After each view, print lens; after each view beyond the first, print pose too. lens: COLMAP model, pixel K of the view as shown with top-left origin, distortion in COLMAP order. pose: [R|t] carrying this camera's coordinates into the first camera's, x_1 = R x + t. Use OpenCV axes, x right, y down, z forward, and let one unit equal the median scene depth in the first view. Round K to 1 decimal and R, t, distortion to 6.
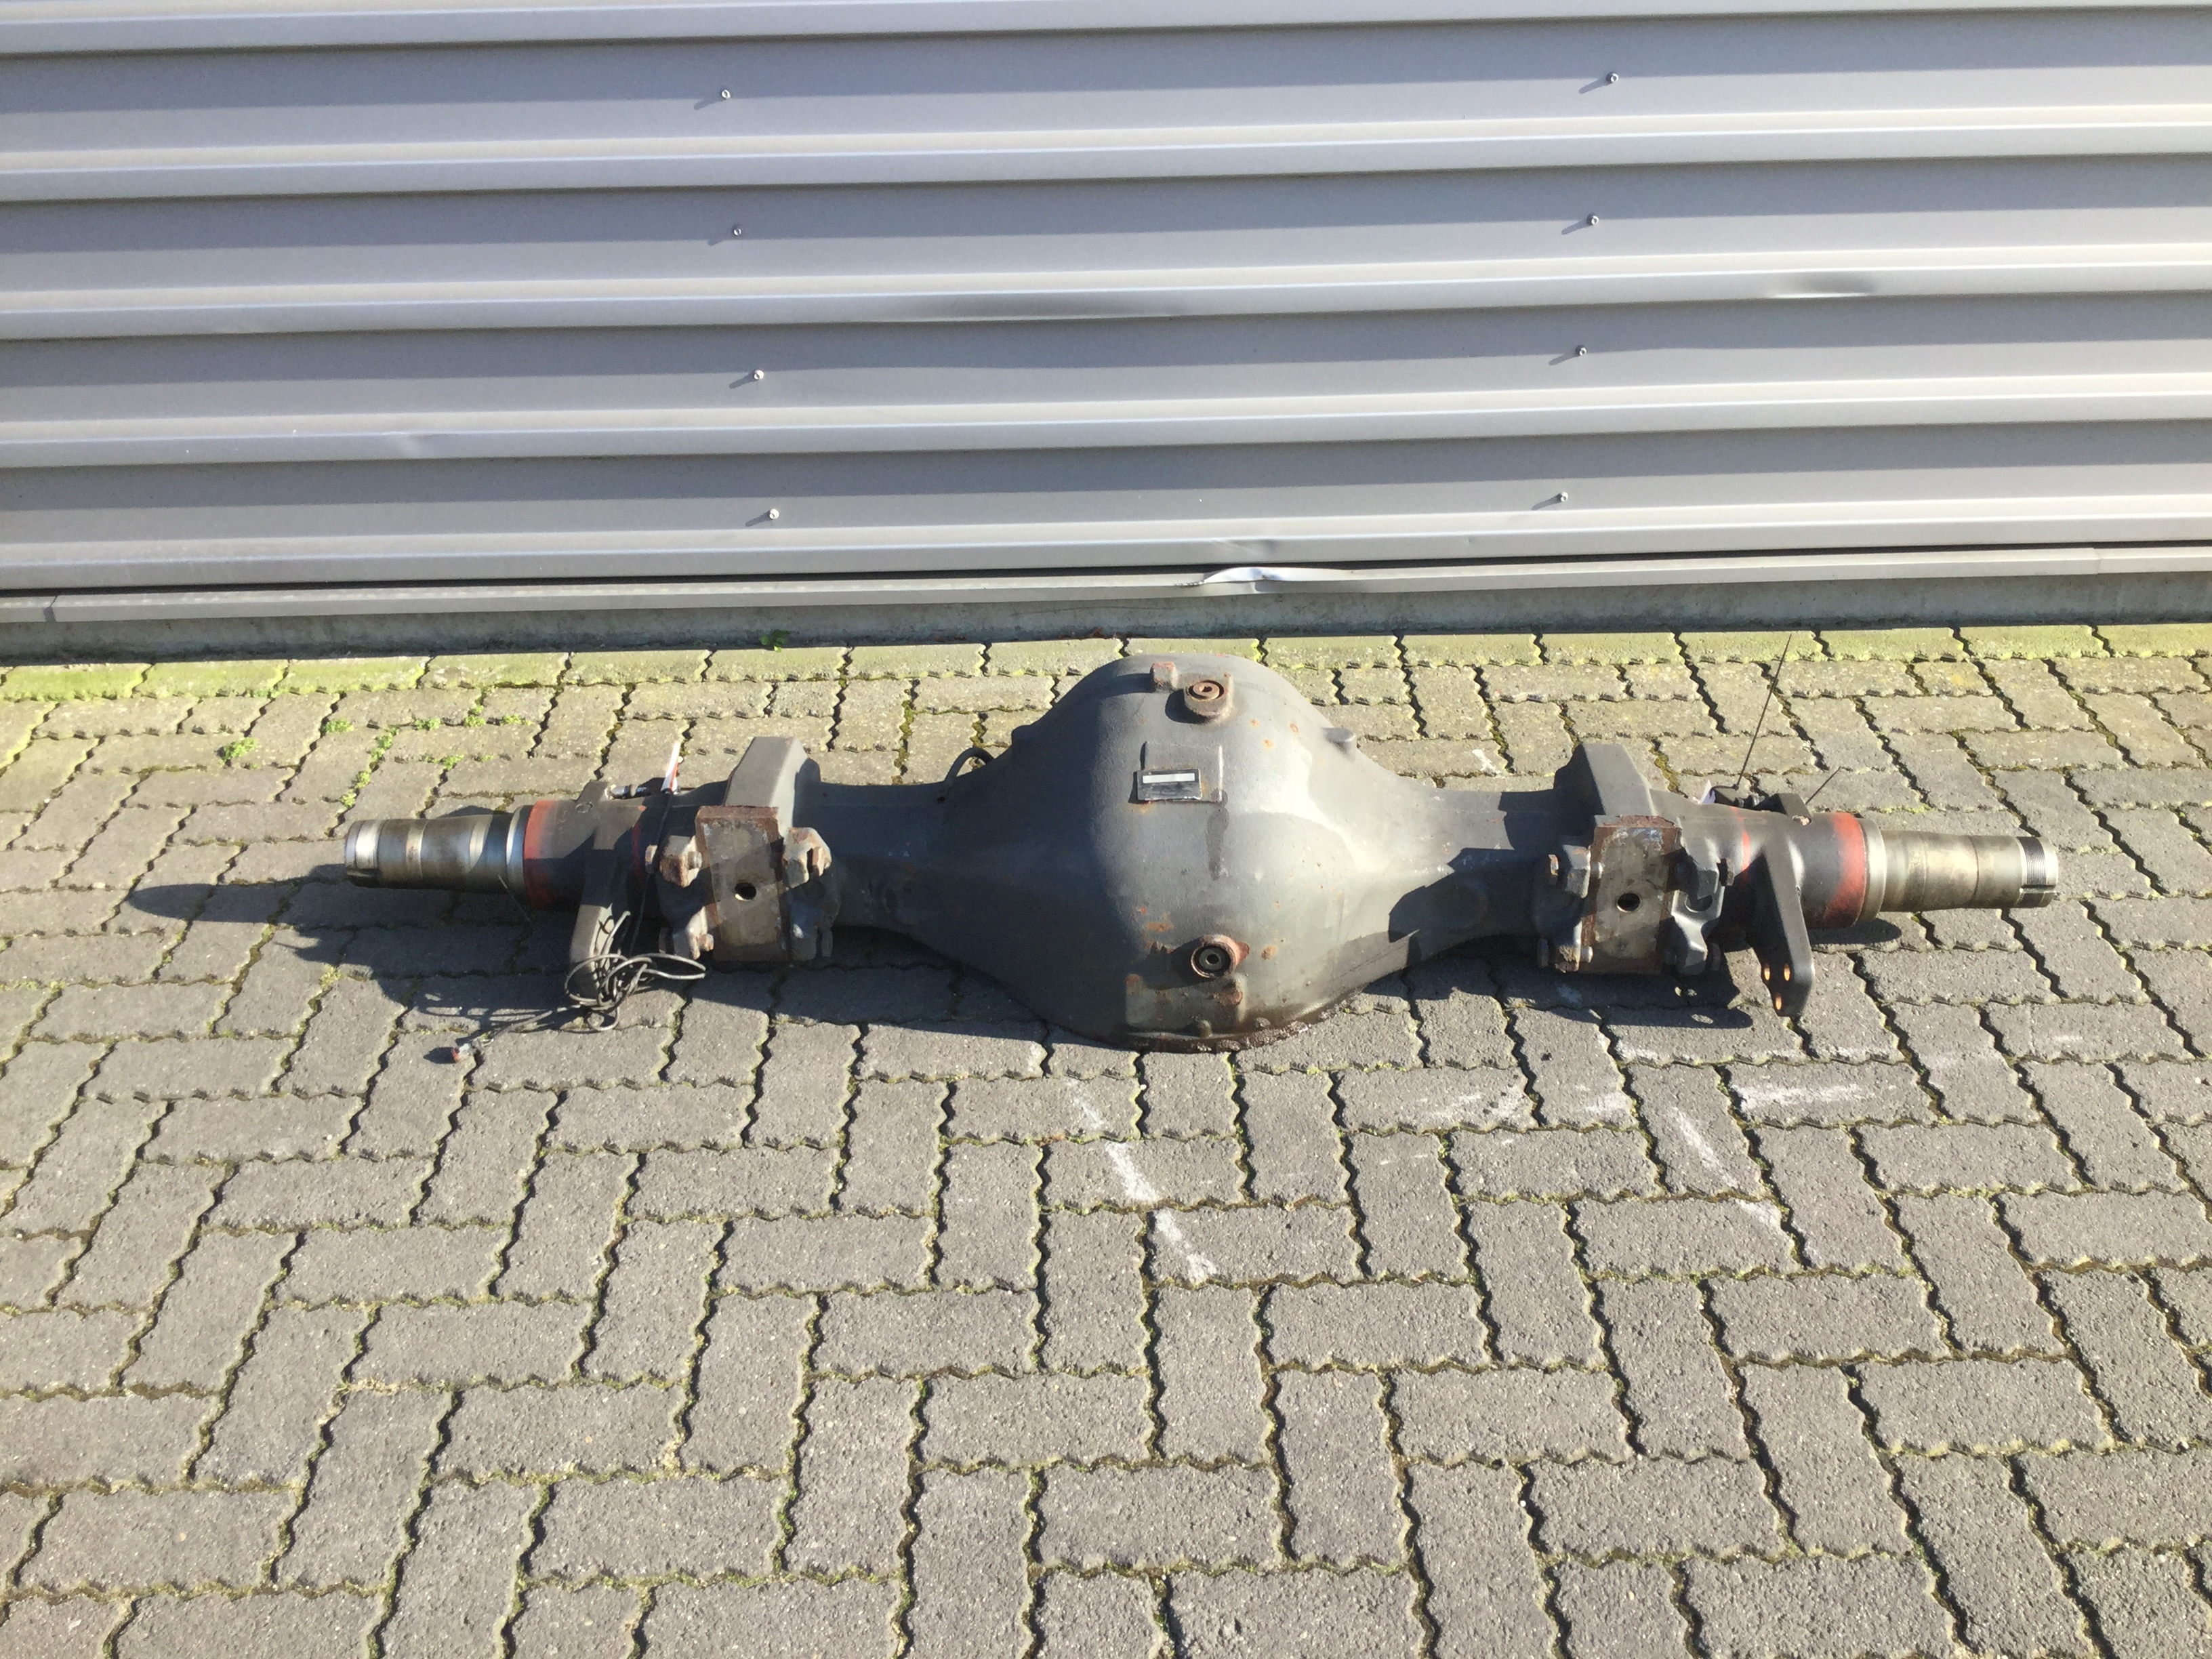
lens RADIAL K [[2006.4, 0, 1109.3], [0, 2006.4, 822.6], [0, 0, 1]] dist [0.059054, -0.048023]
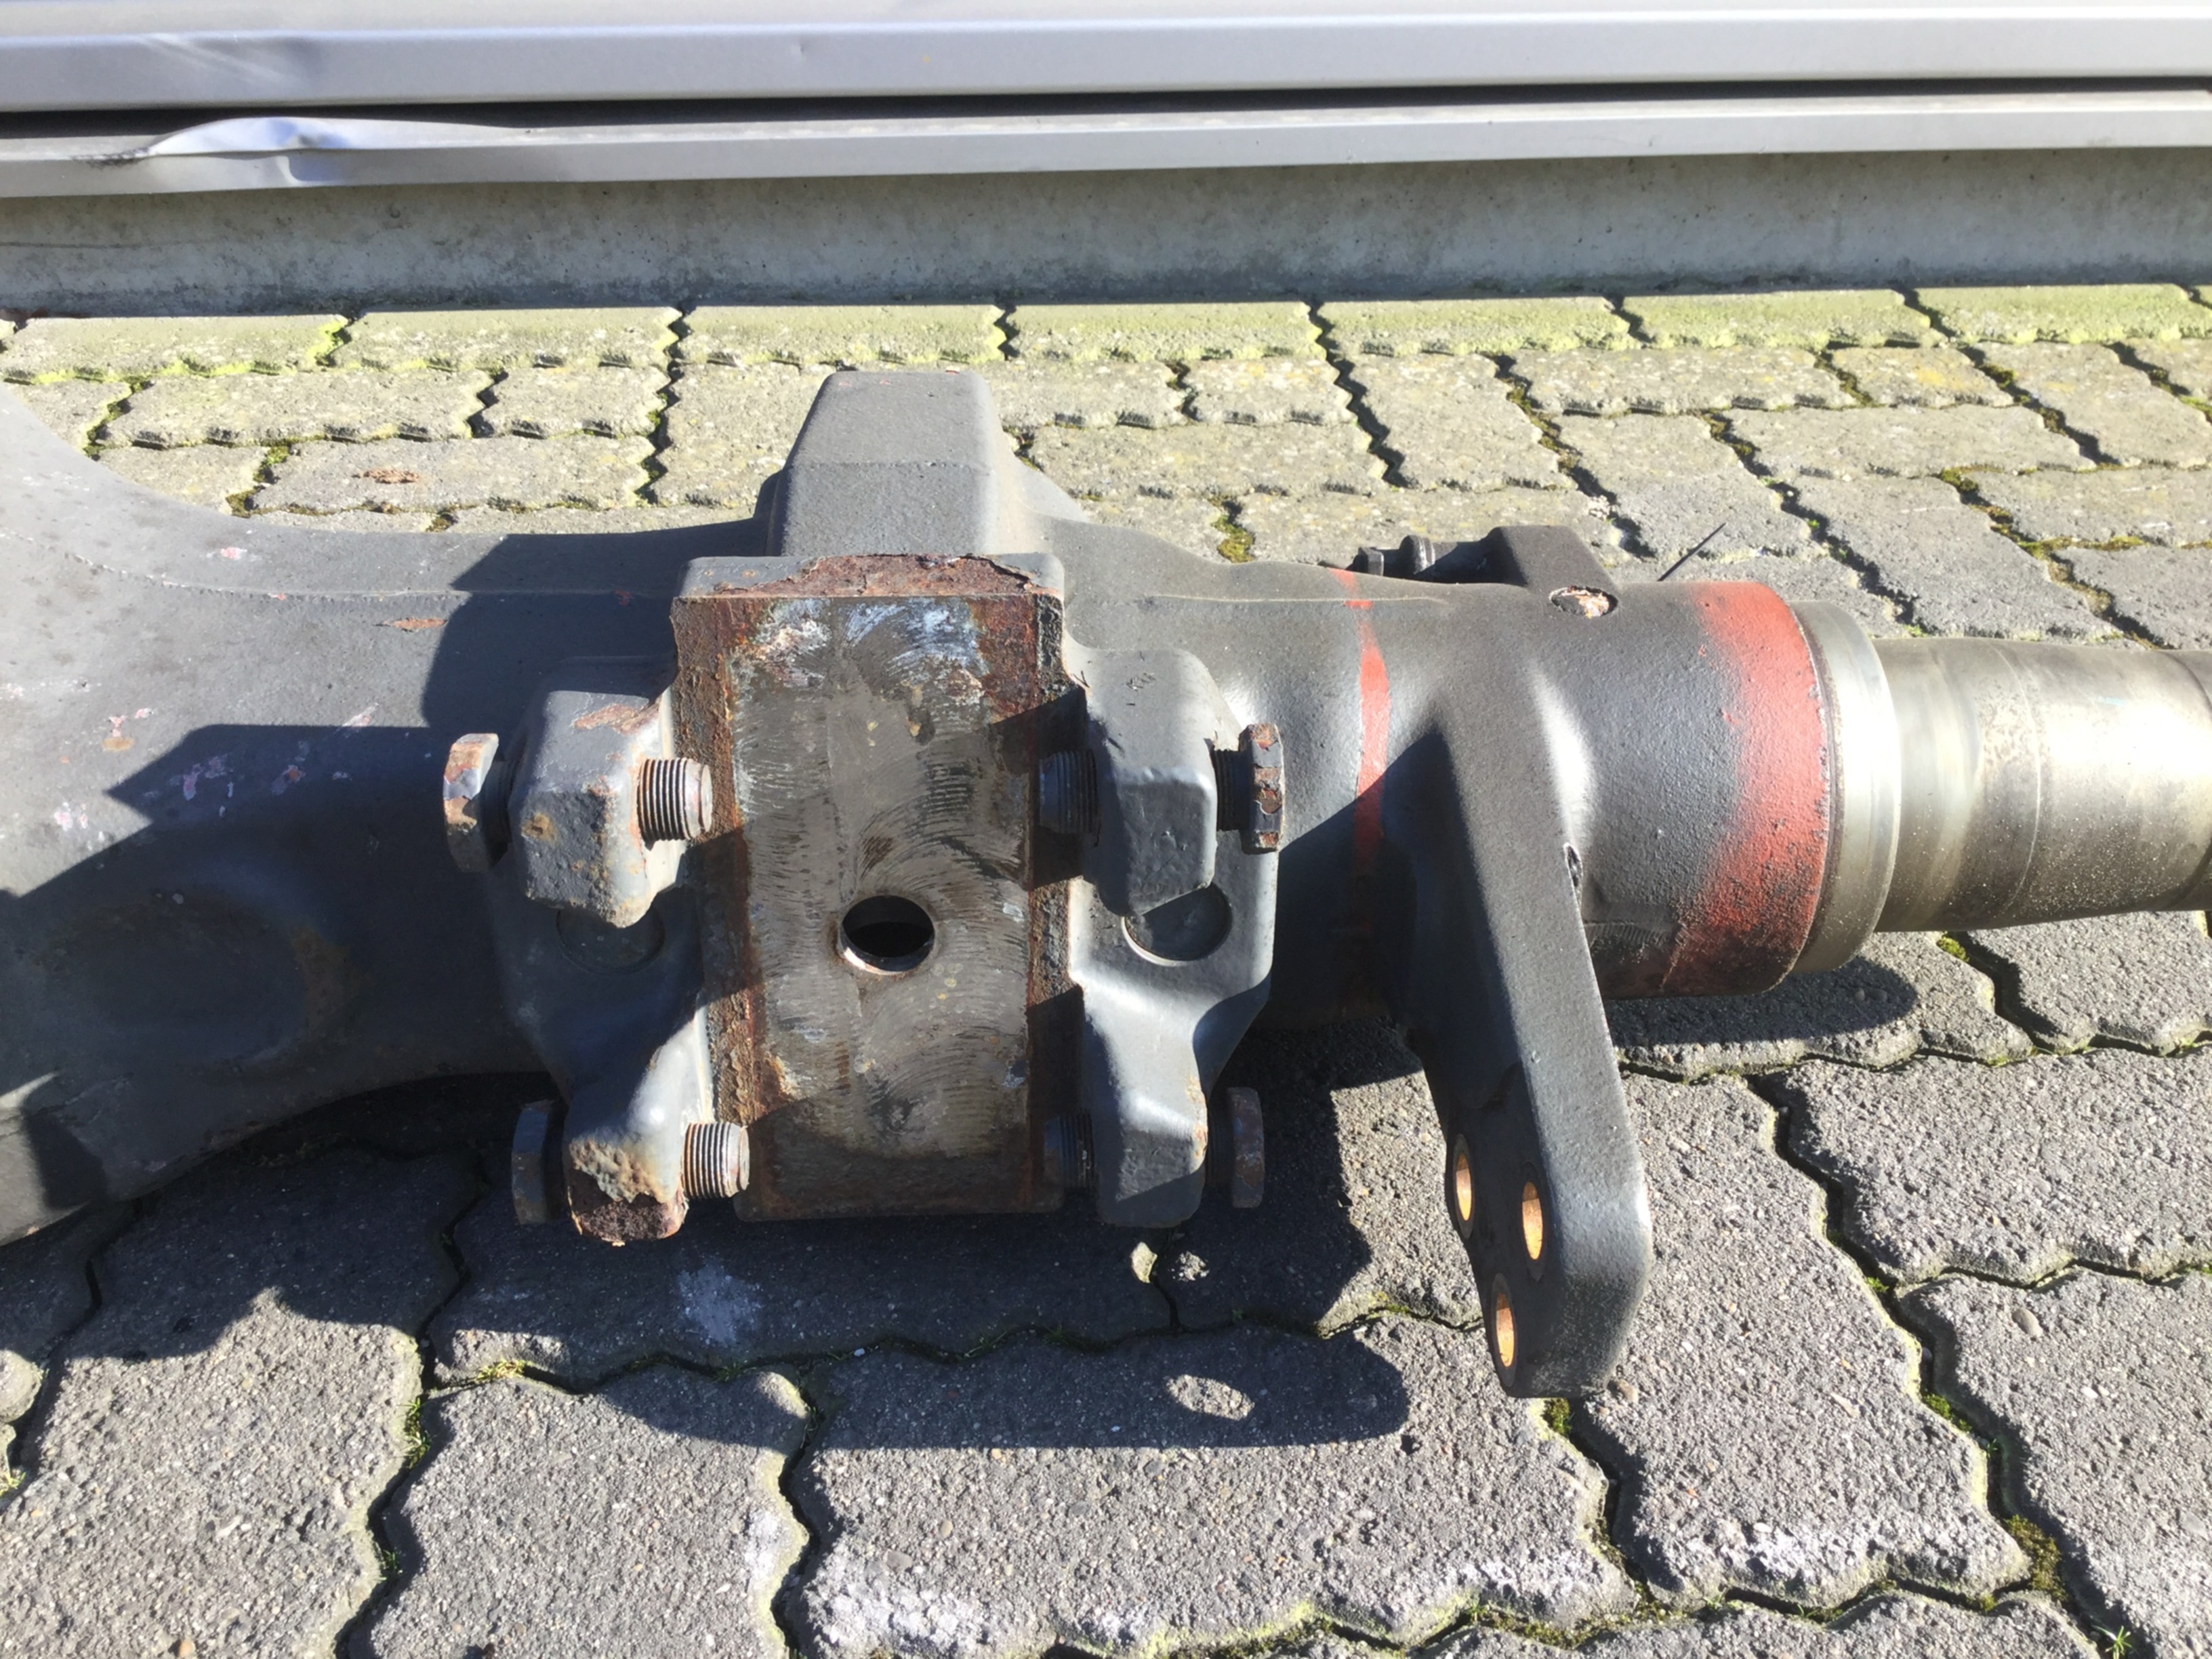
lens RADIAL K [[2006.4, 0, 1105.2], [0, 2006.4, 829.3], [0, 0, 1]] dist [0.059054, -0.048023]
pose [[0.995789, -0.027212, 0.087546, 0.212356], [0.026943, 0.999628, 0.004253, 0.021607], [-0.087629, -0.001876, 0.996151, 0.614093]]
